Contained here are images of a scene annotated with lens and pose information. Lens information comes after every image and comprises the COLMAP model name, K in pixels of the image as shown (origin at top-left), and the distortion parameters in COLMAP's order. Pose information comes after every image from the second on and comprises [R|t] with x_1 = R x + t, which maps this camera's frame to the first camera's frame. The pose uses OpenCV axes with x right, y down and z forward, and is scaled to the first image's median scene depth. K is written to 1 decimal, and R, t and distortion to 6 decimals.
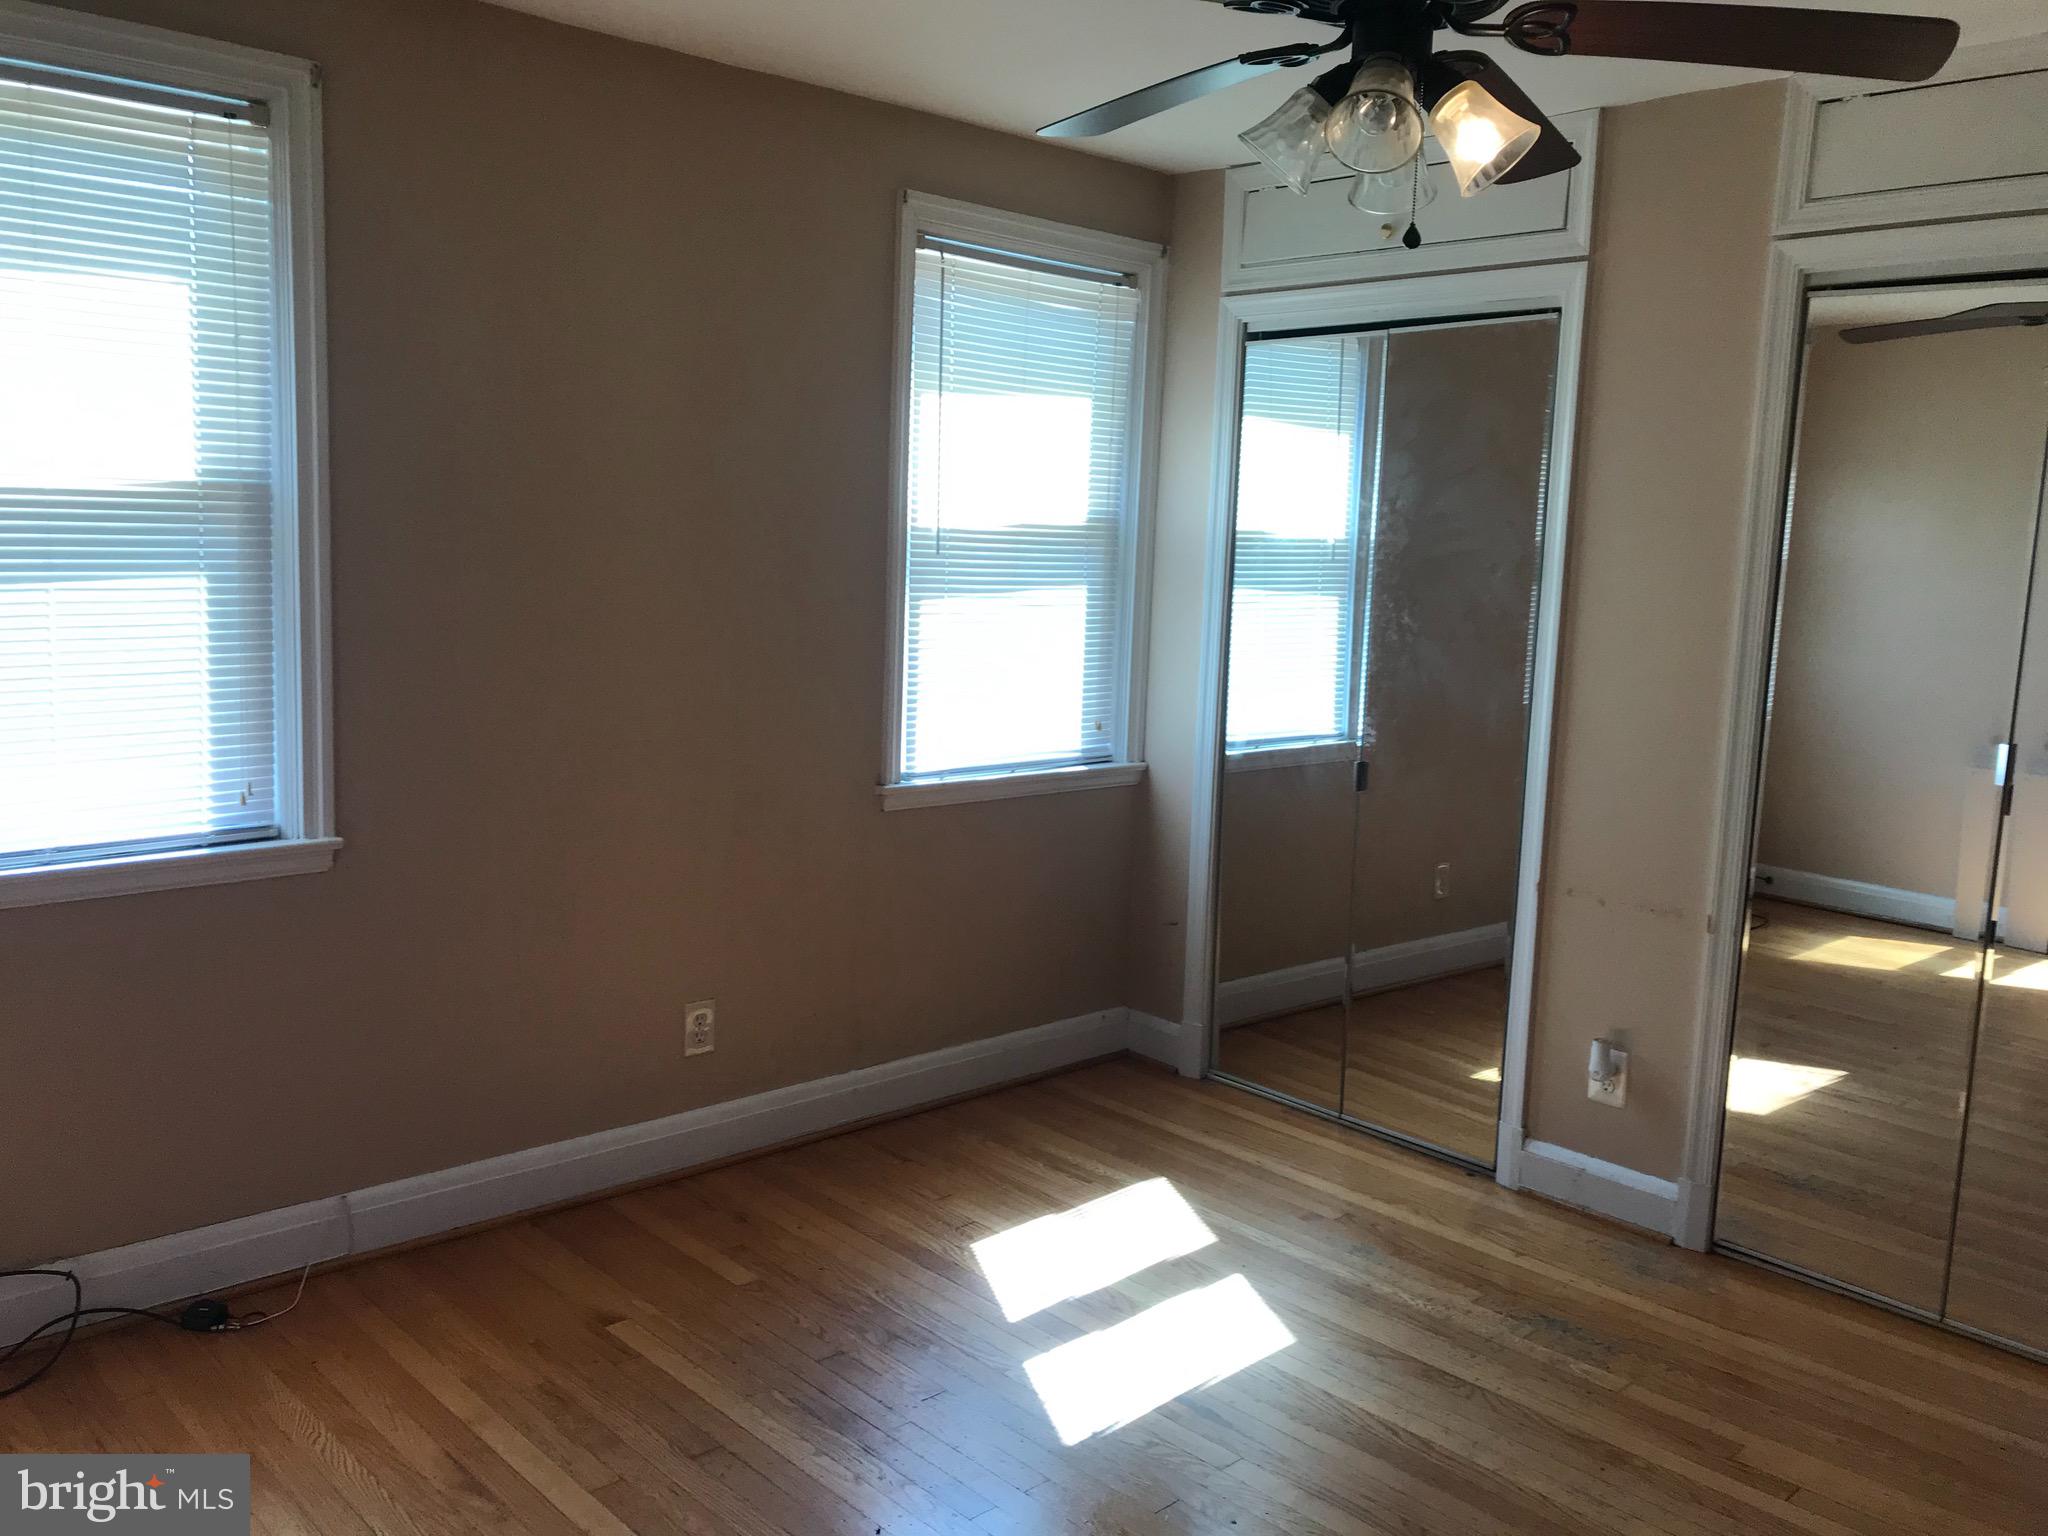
lens RADIAL K [[1678.6, 0, 997.8], [0, 1678.6, 770.6], [0, 0, 1]] dist [0.032223, -0.037987]
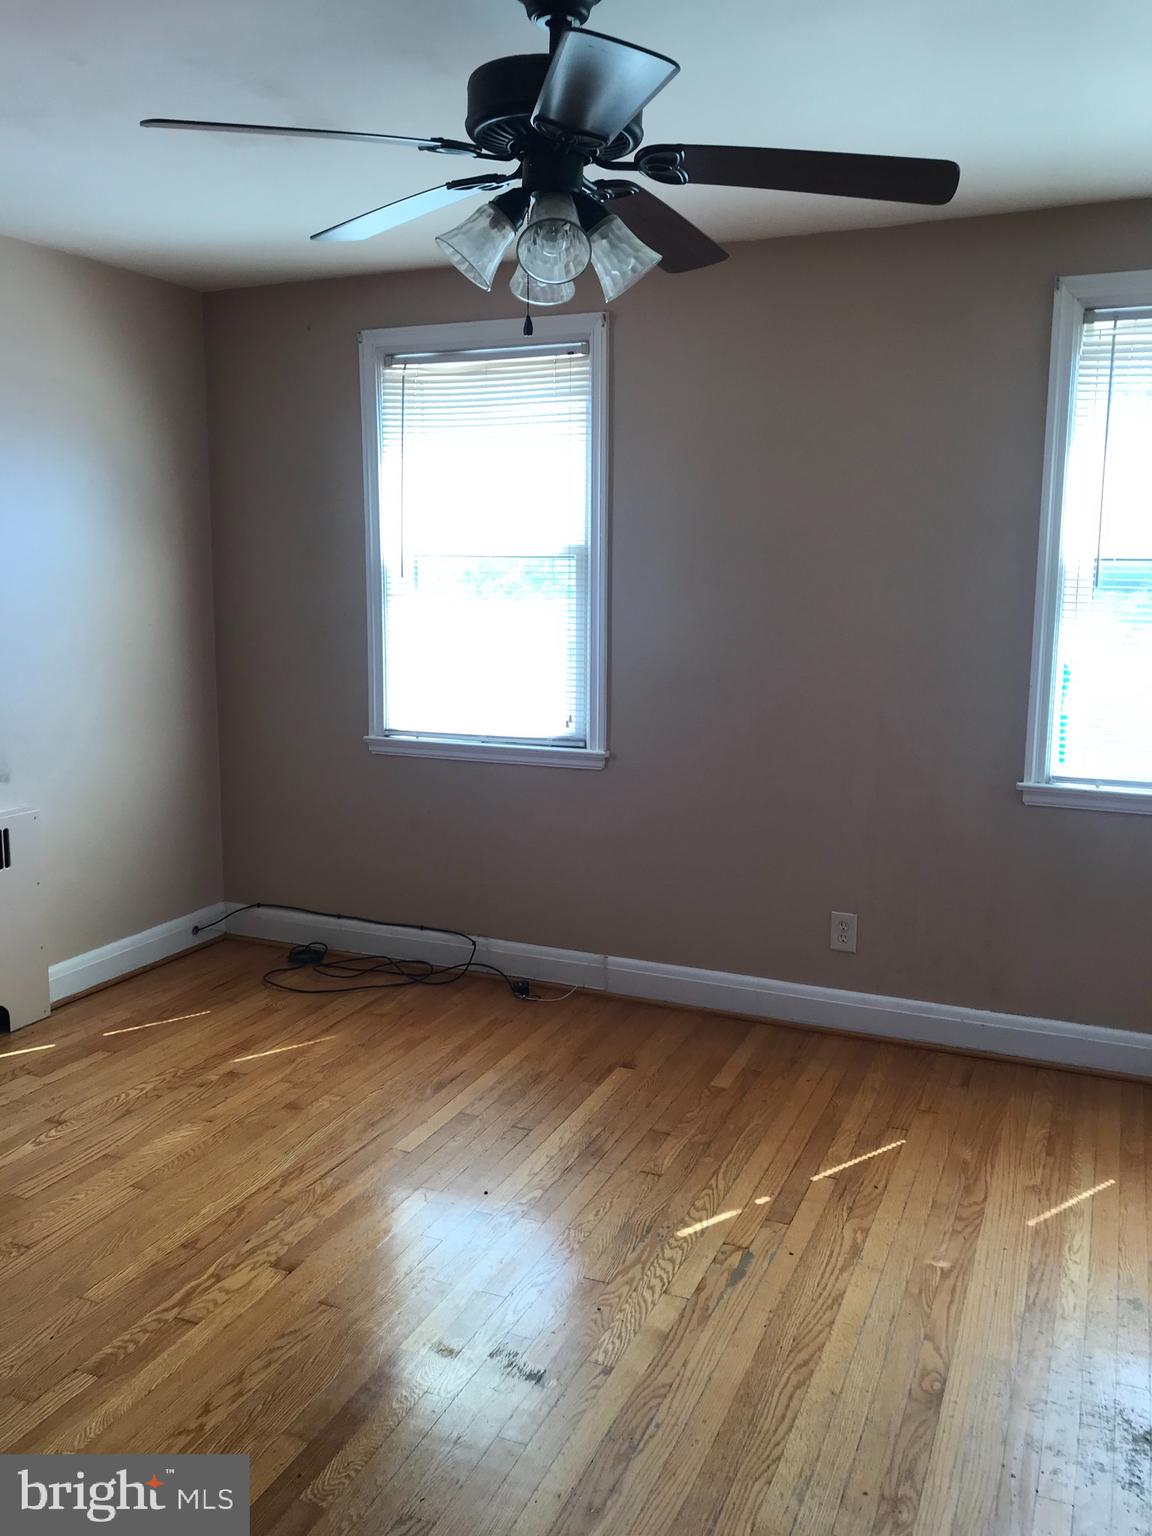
lens RADIAL K [[1259.0, 0, 555.2], [0, 1259.0, 774.8], [0, 0, 1]] dist [0.032223, -0.037987]
pose [[0.398555, 0.131741, -0.907633, 0.731192], [-0.116518, 0.988884, 0.092369, -0.048805], [0.909713, 0.068942, 0.409475, 0.386870]]
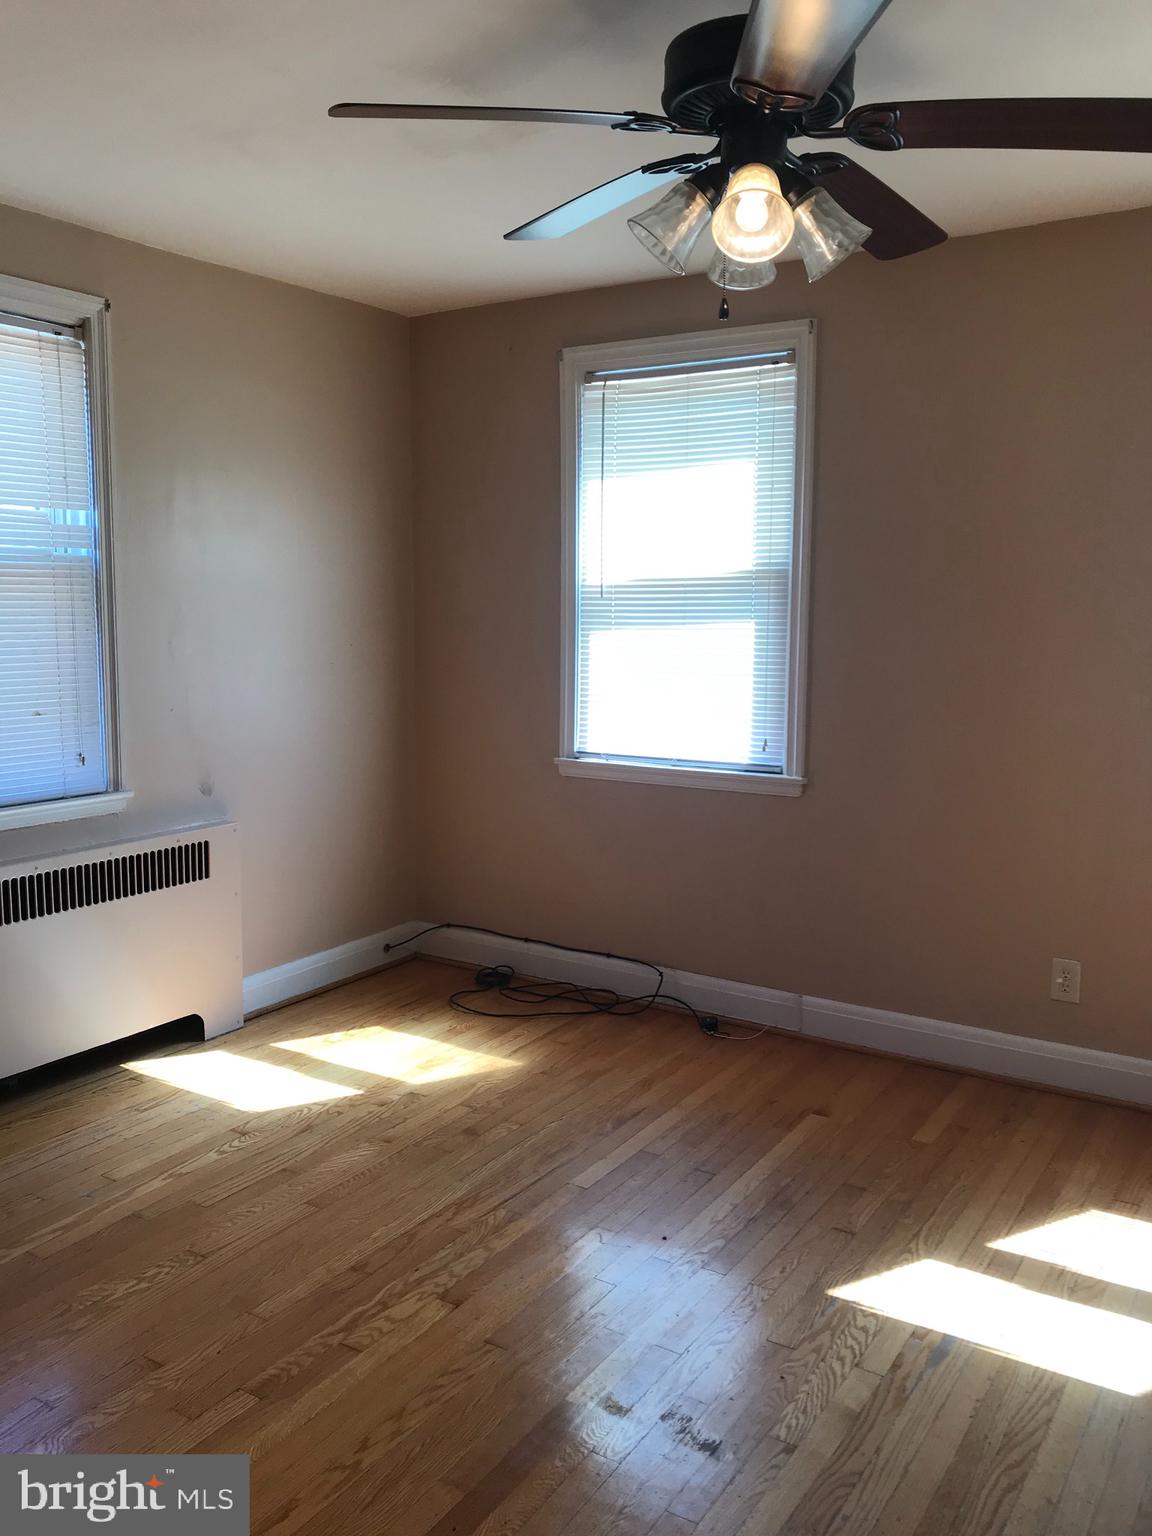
lens RADIAL K [[1259.0, 0, 550.6], [0, 1259.0, 772.8], [0, 0, 1]] dist [0.032223, -0.037987]
pose [[0.244953, 0.114100, -0.962798, 0.700292], [-0.124380, 0.988543, 0.085507, -0.038945], [0.961524, 0.098808, 0.256338, 0.407201]]
